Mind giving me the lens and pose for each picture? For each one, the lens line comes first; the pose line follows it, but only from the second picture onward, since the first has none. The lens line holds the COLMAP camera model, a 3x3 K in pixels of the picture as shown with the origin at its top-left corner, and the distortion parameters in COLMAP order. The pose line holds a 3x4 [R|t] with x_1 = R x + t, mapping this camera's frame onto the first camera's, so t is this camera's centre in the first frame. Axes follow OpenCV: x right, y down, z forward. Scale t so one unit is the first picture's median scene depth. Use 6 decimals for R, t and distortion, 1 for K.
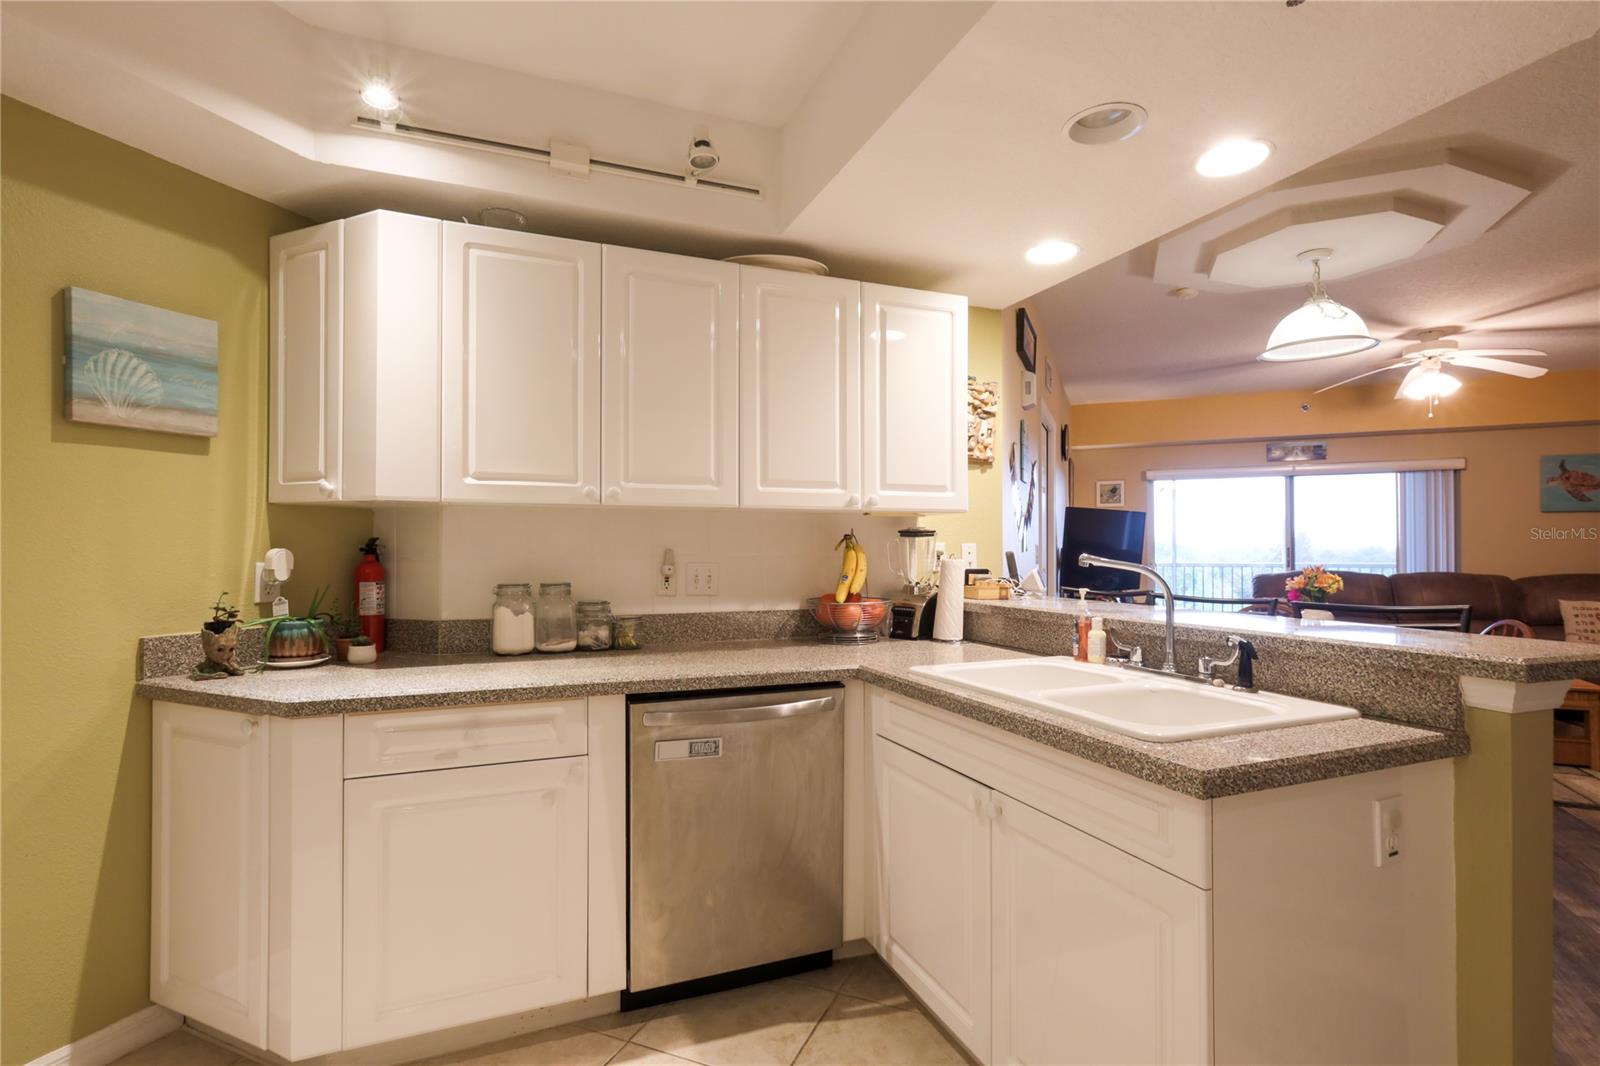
lens RADIAL K [[764.3, 0, 792.9], [0, 764.3, 540.3], [0, 0, 1]] dist [0.000239, 0.000687]
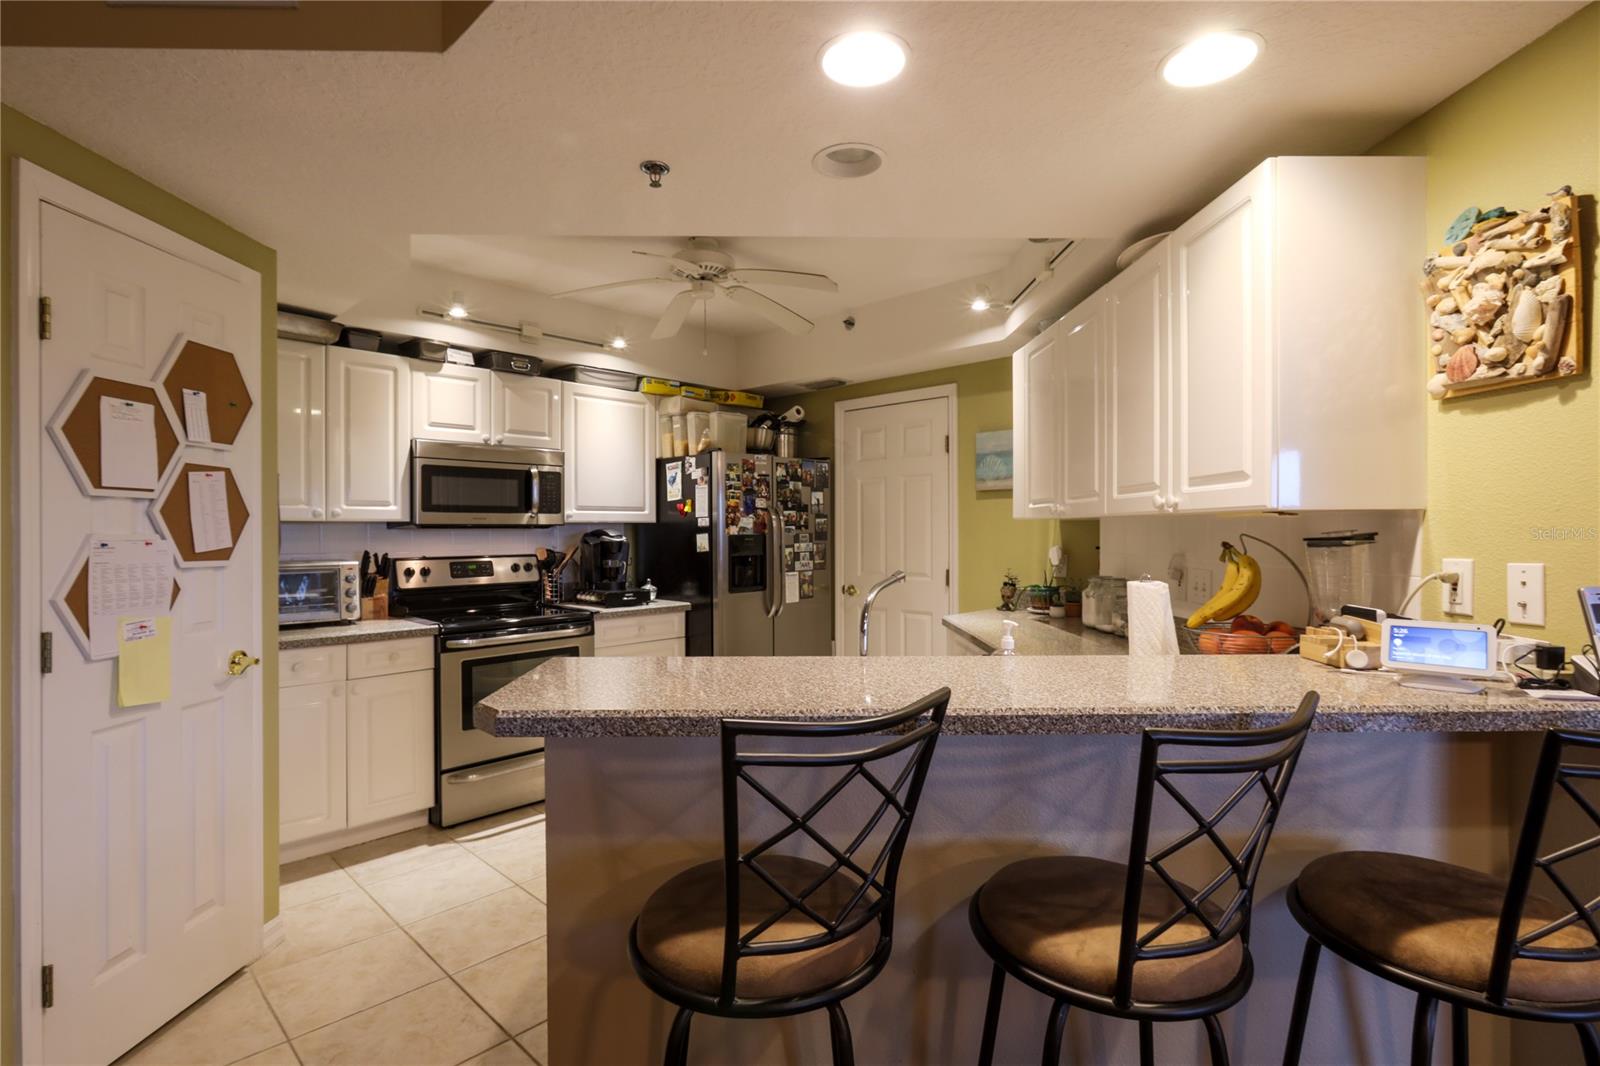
lens RADIAL K [[760.2, 0, 796.1], [0, 760.2, 533.4], [0, 0, 1]] dist [0.000124, 0.000426]
pose [[-0.357806, 0.005129, -0.933782, 0.951868], [0.012642, 0.999920, 0.000649, -0.022648], [0.933710, -0.011573, -0.357842, 0.876135]]
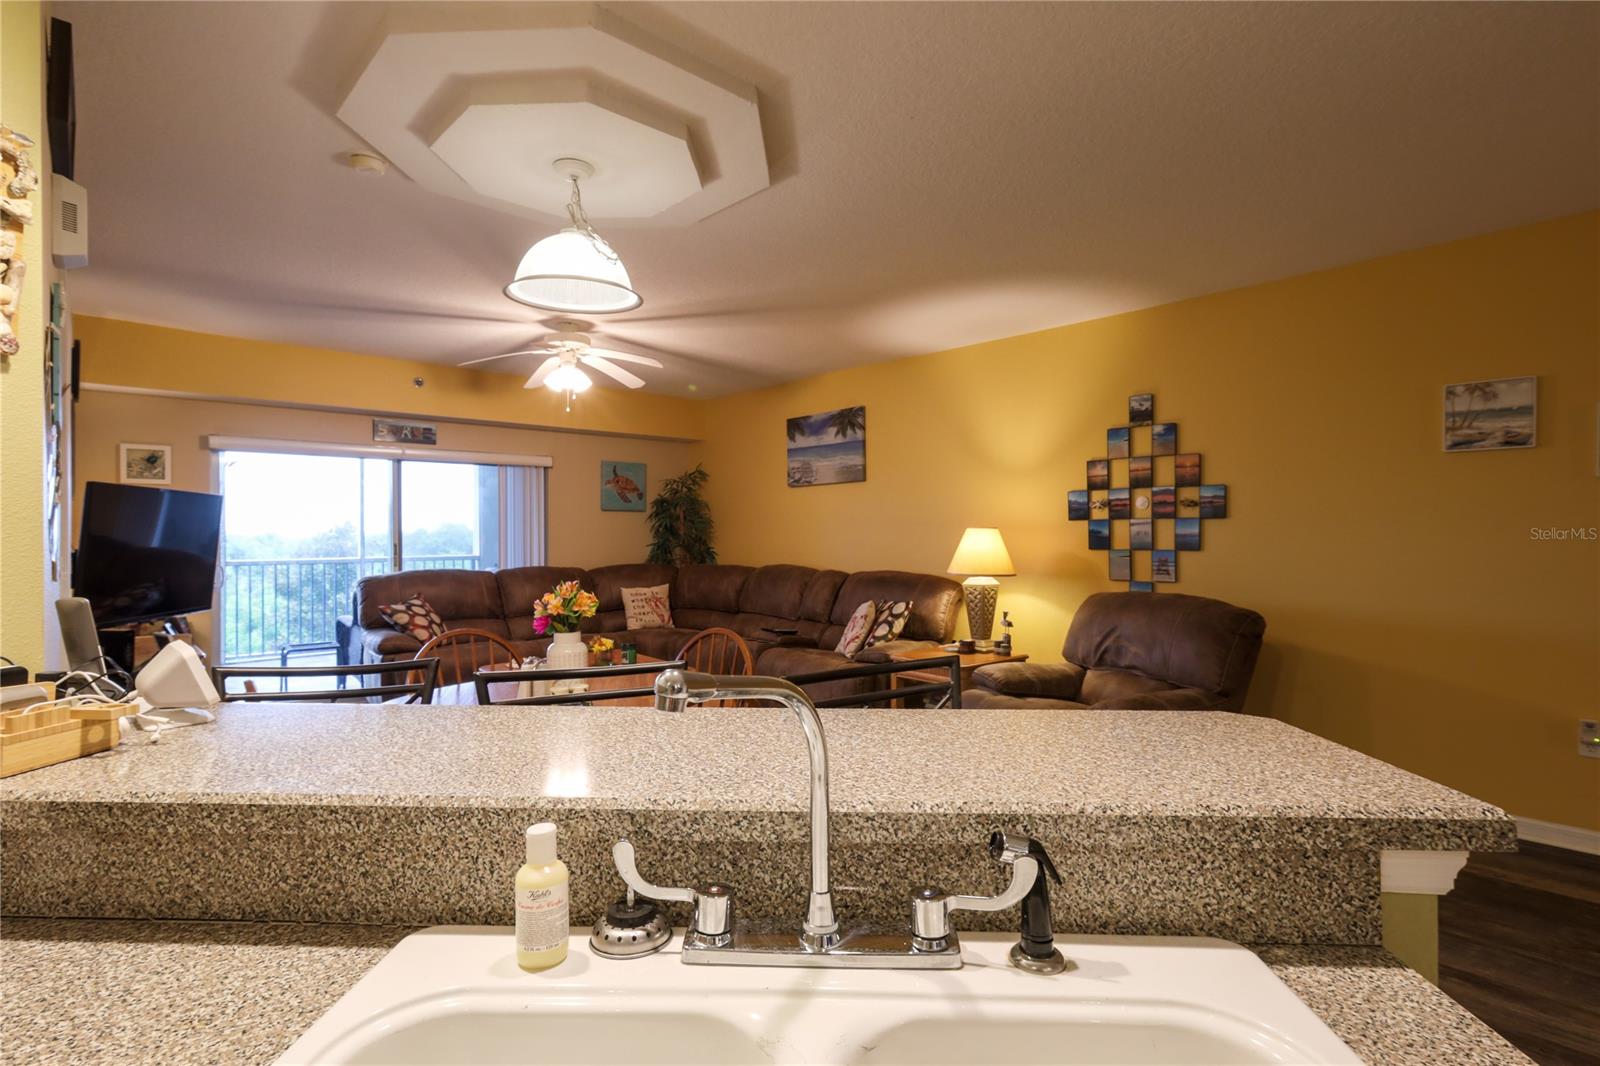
lens RADIAL K [[784.4, 0, 800.0], [0, 784.4, 533.0], [0, 0, 1]] dist [-0.000039, 0.000754]
pose [[0.410720, -0.001314, 0.911760, 0.089425], [-0.007596, 0.999959, 0.004863, -0.026114], [-0.911730, -0.008923, 0.410694, 0.596268]]
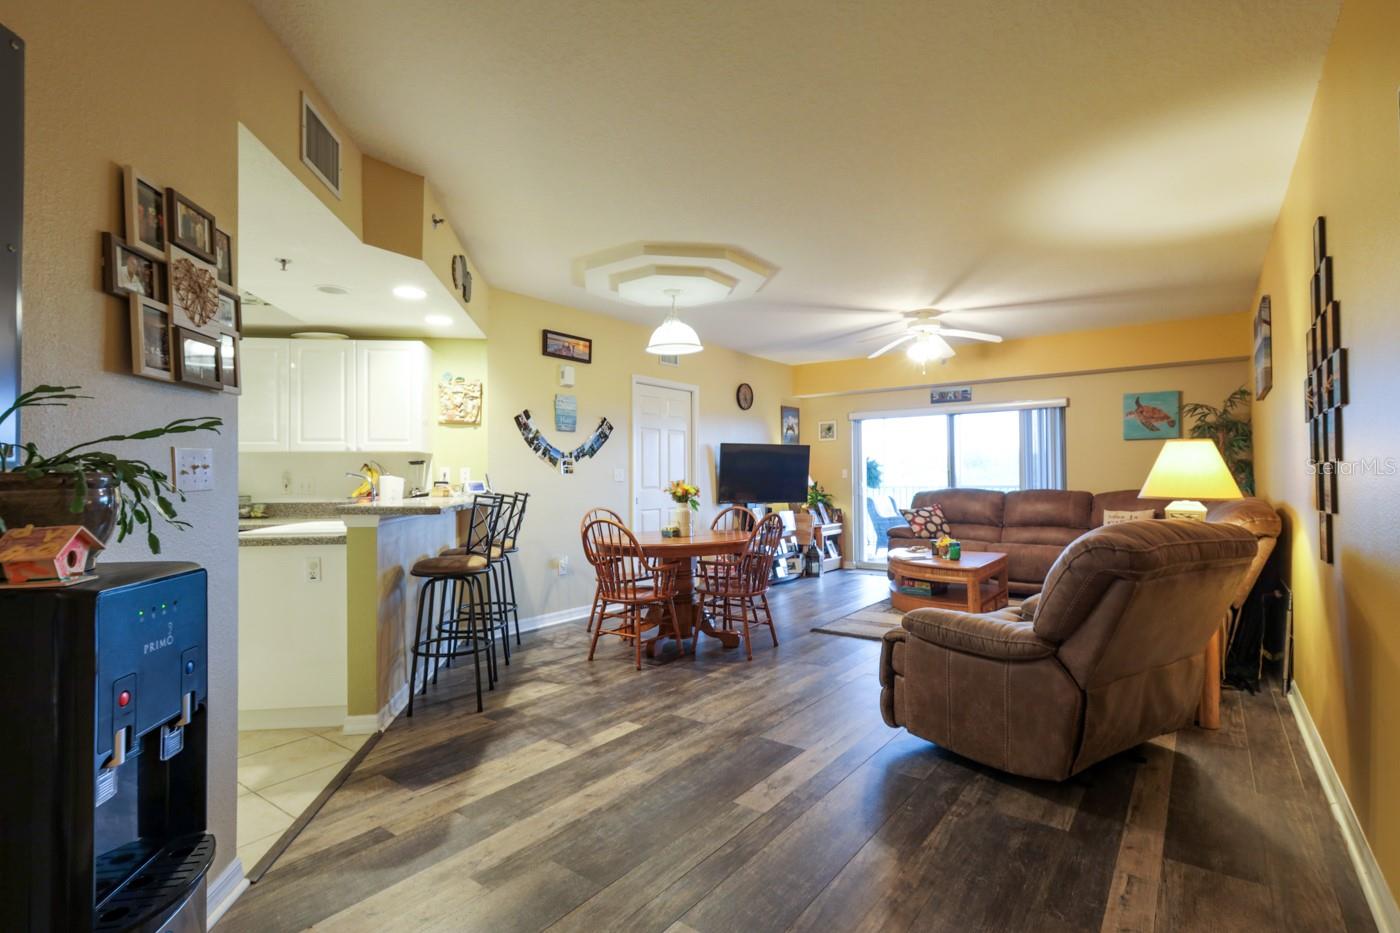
lens RADIAL K [[668.7, 0, 693.8], [0, 668.7, 472.9], [0, 0, 1]] dist [0.000239, 0.000687]
pose [[0.969929, -0.006389, -0.243303, 1.342544], [0.007371, 0.999968, 0.003126, 0.017144], [0.243275, -0.004825, 0.969945, -0.494089]]
